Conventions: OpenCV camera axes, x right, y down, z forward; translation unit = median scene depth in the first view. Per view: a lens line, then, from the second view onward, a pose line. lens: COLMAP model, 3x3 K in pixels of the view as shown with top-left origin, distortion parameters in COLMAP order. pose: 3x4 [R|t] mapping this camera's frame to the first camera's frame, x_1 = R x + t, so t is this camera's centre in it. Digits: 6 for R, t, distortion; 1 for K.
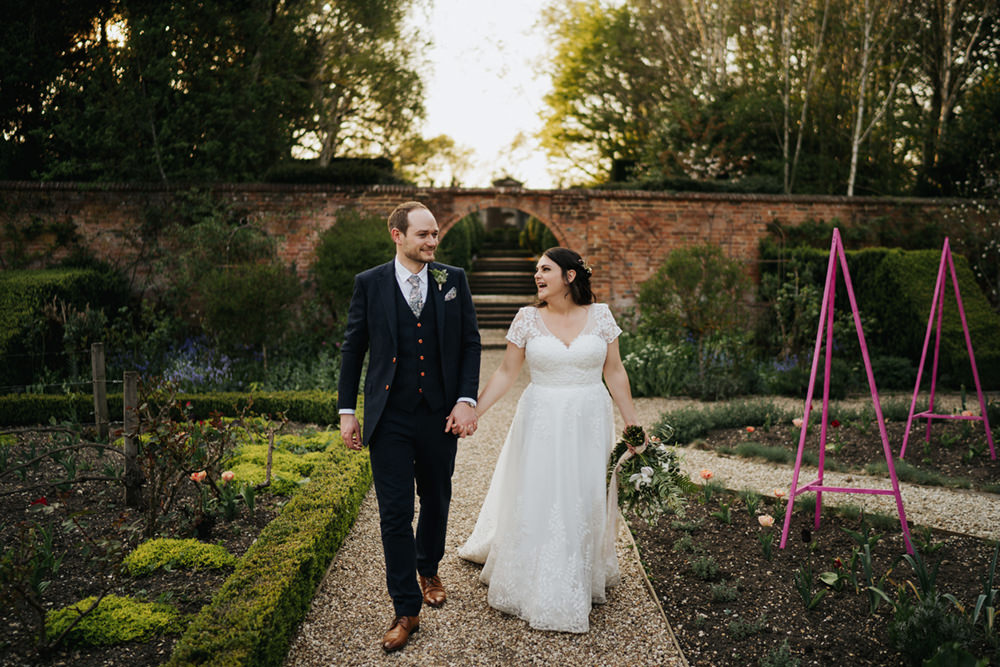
lens RADIAL K [[1027.1, 0, 501.6], [0, 1027.1, 263.2], [0, 0, 1]] dist [0.004258, 0.024075]
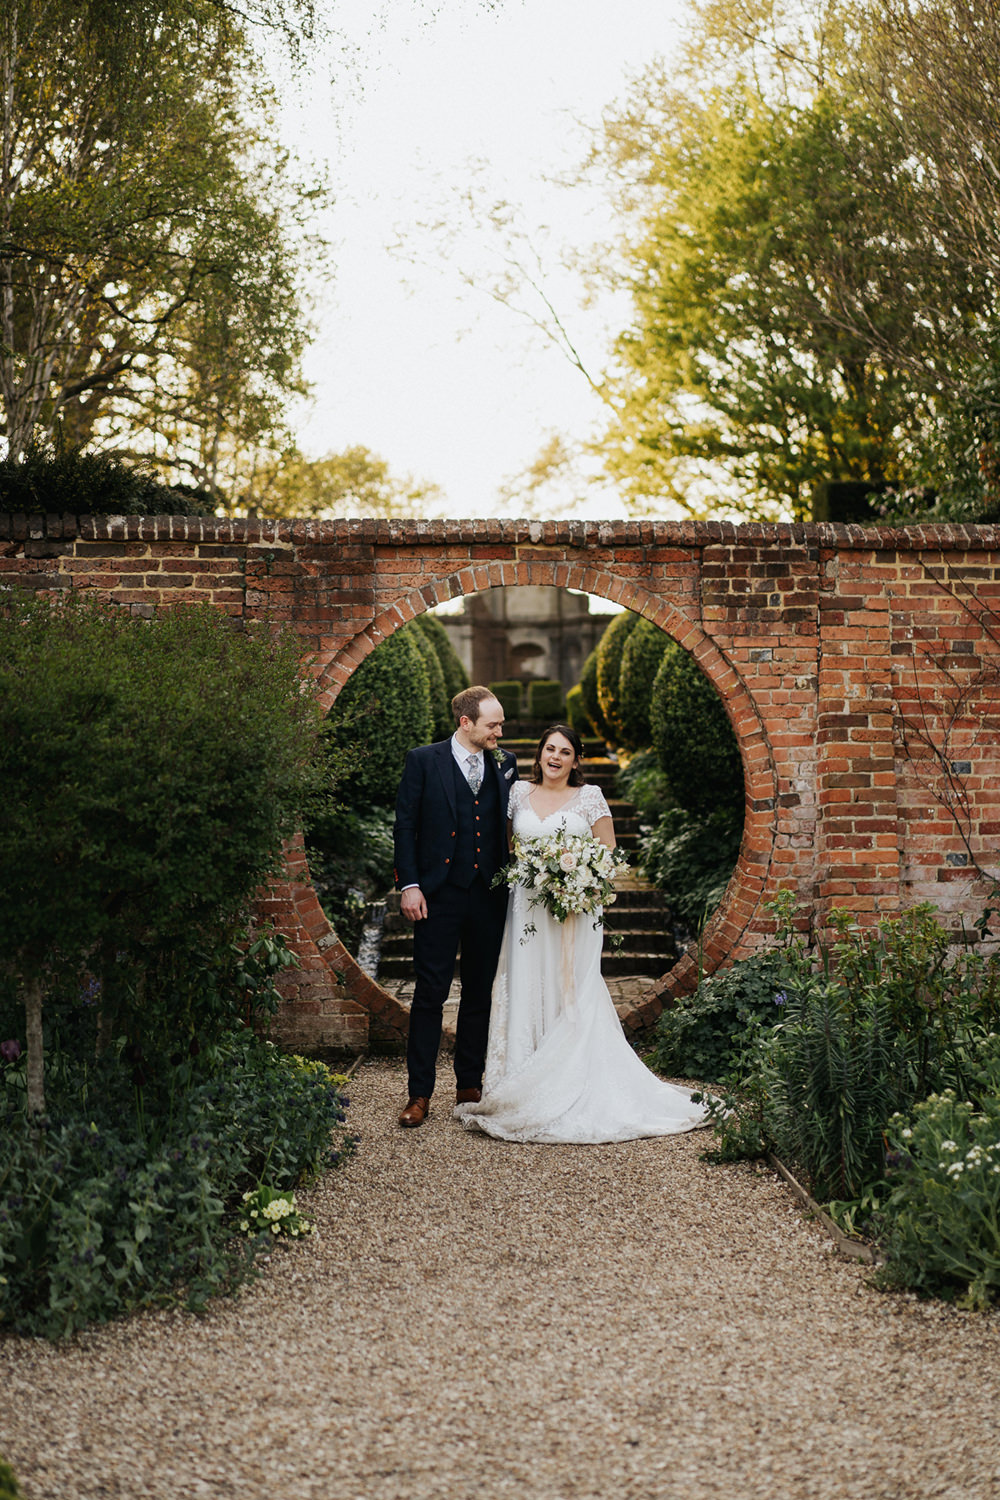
lens RADIAL K [[2459.0, 0, 500.0], [0, 2459.0, 750.0], [0, 0, 1]] dist [0.129881, -1.777495]
pose [[0.999886, -0.014887, -0.002394, -0.004607], [0.014861, 0.999836, -0.010317, 0.000656], [0.002547, 0.010280, 0.999944, 0.138735]]
